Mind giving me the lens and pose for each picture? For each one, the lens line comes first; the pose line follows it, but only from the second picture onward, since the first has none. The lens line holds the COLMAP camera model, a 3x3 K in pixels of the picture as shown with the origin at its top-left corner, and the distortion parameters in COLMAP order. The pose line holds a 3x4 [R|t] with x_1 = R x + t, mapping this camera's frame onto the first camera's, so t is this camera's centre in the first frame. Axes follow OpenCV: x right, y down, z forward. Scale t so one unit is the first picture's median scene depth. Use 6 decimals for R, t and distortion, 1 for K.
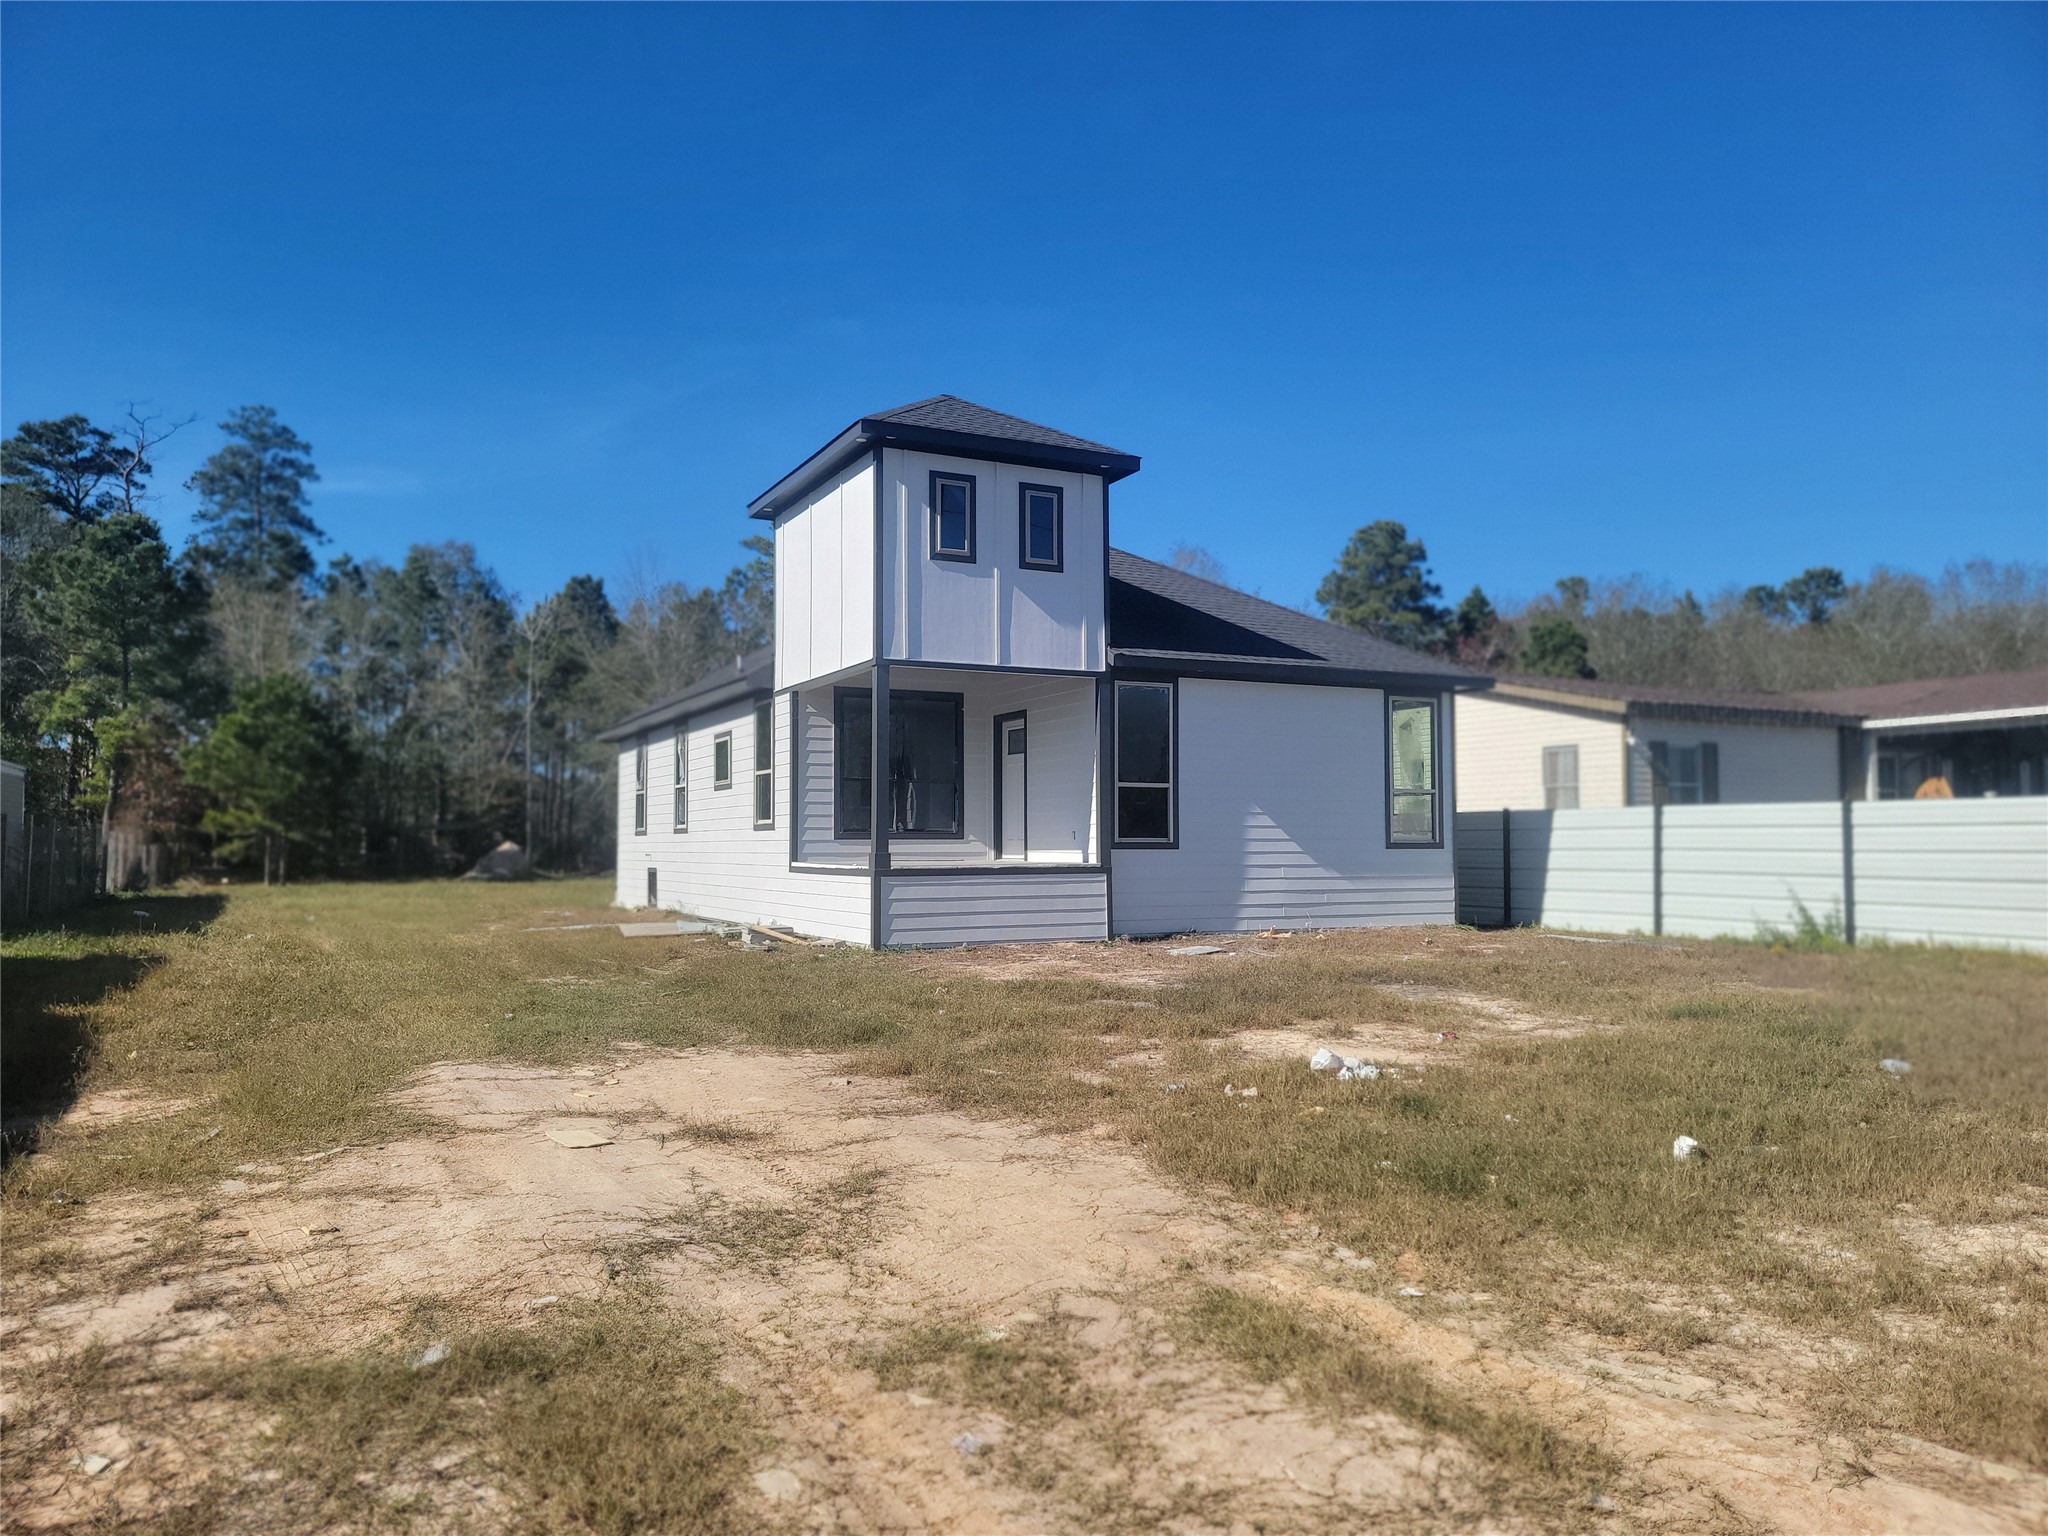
lens RADIAL K [[1445.7, 0, 1024.0], [0, 1445.7, 768.0], [0, 0, 1]] dist [0.068074, 0.001170]
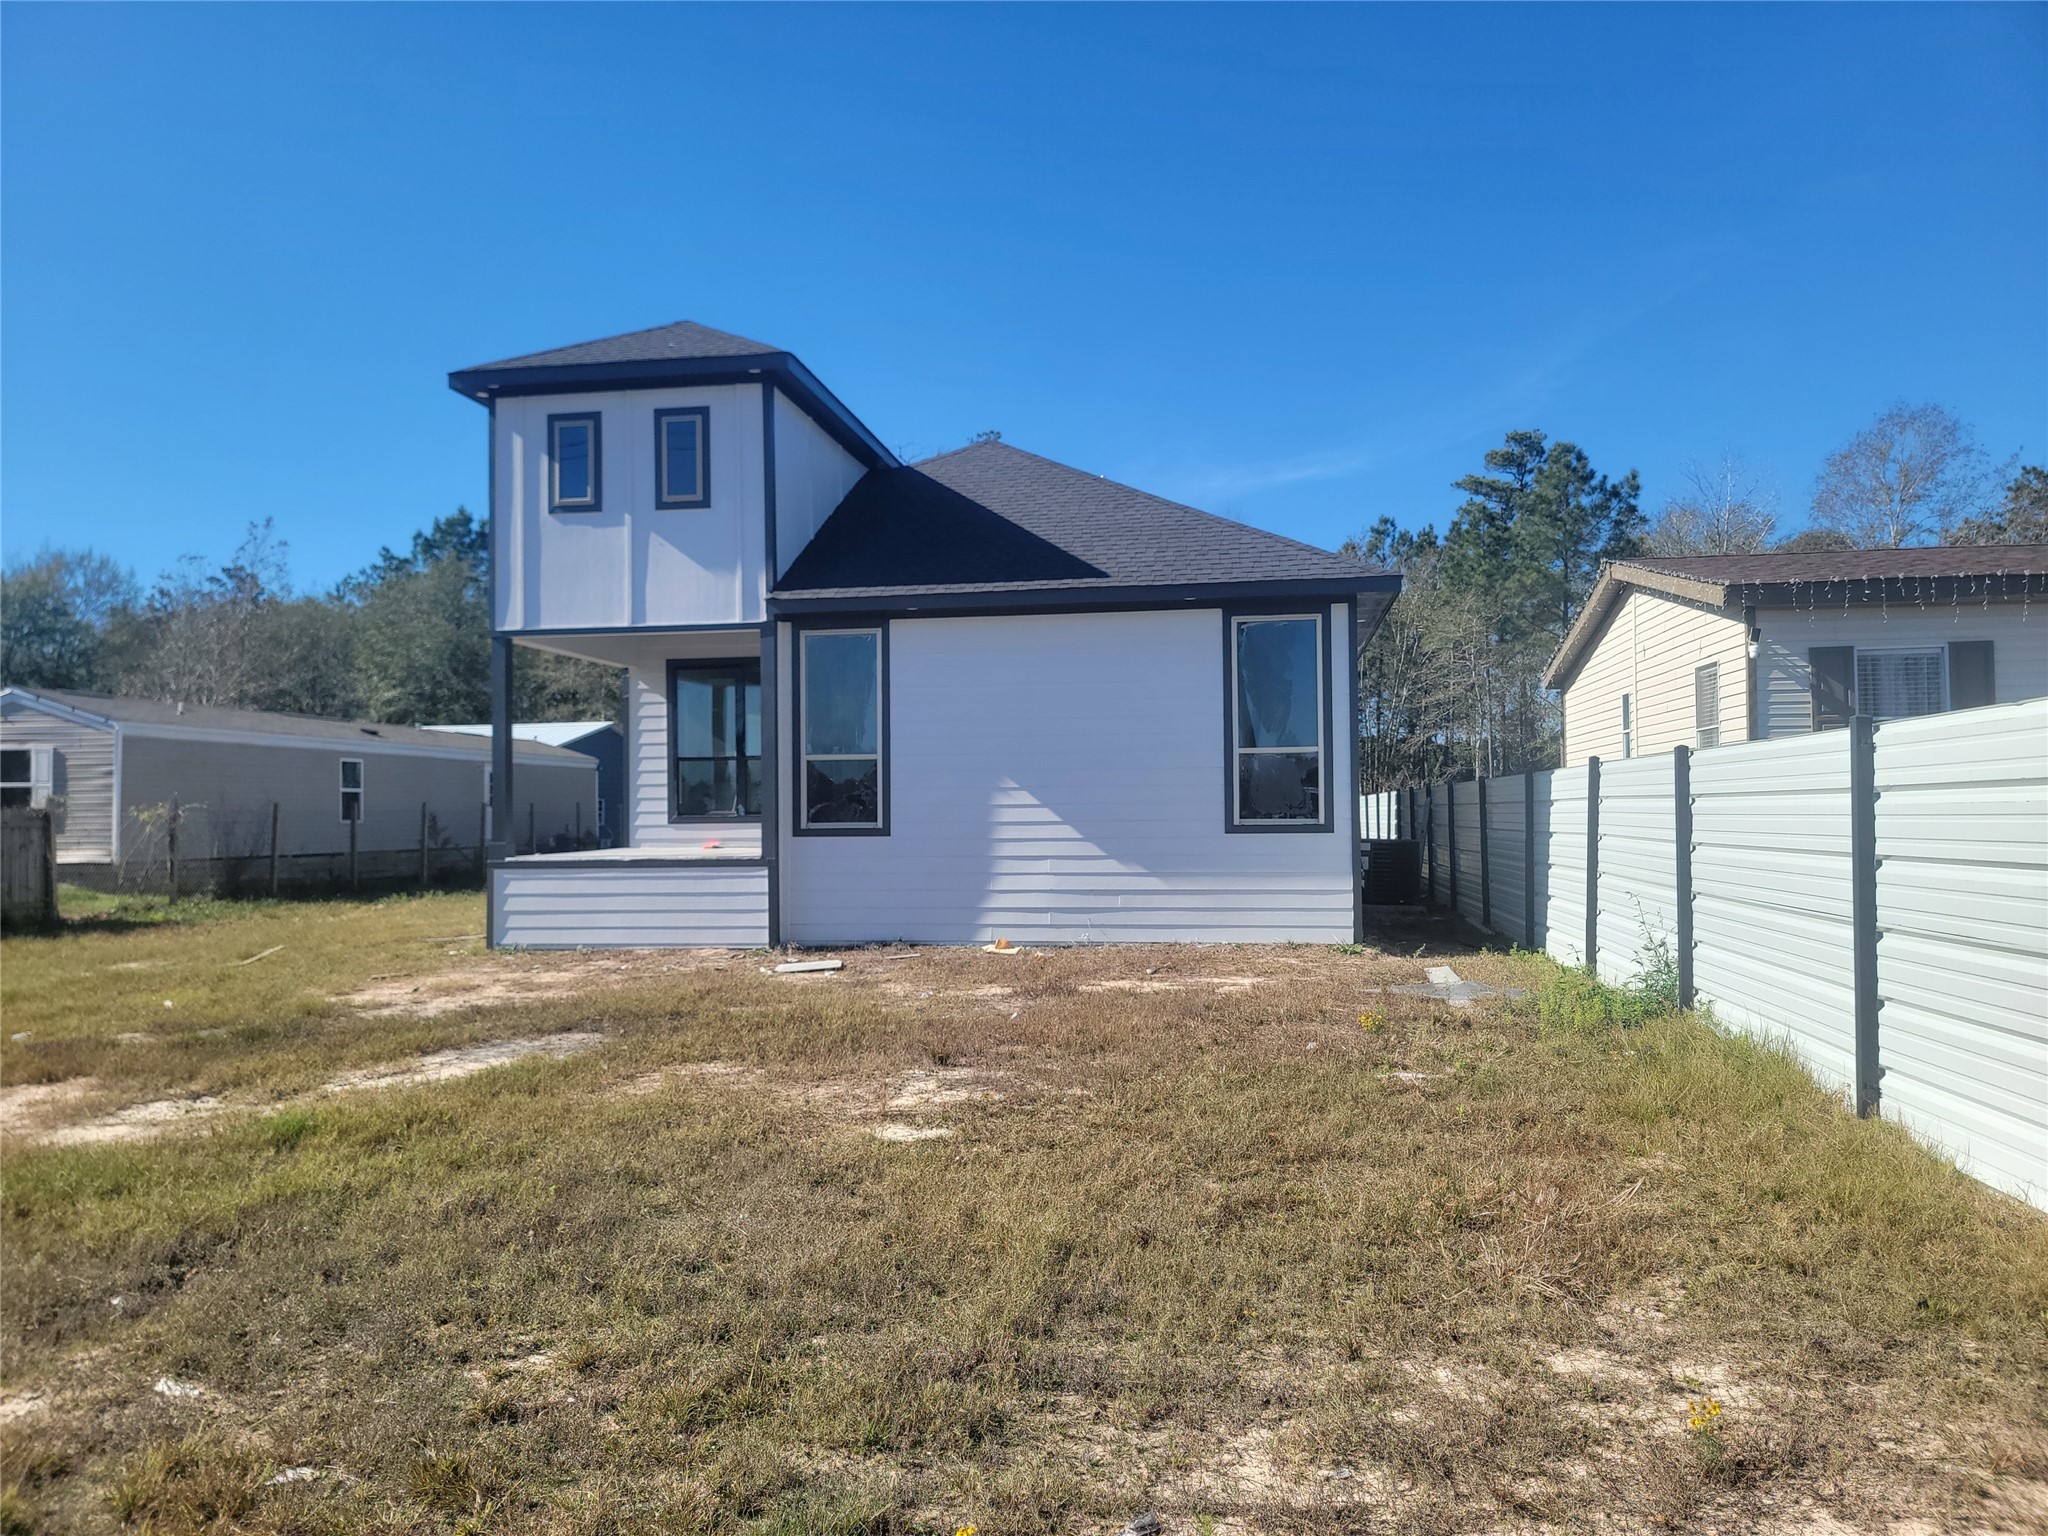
lens RADIAL K [[1445.7, 0, 1024.0], [0, 1445.7, 768.0], [0, 0, 1]] dist [0.068074, 0.001170]
pose [[0.806877, -0.026319, -0.590132, 0.659155], [0.041543, 0.999062, 0.012245, 0.012429], [0.589256, -0.034396, 0.807214, 0.420067]]
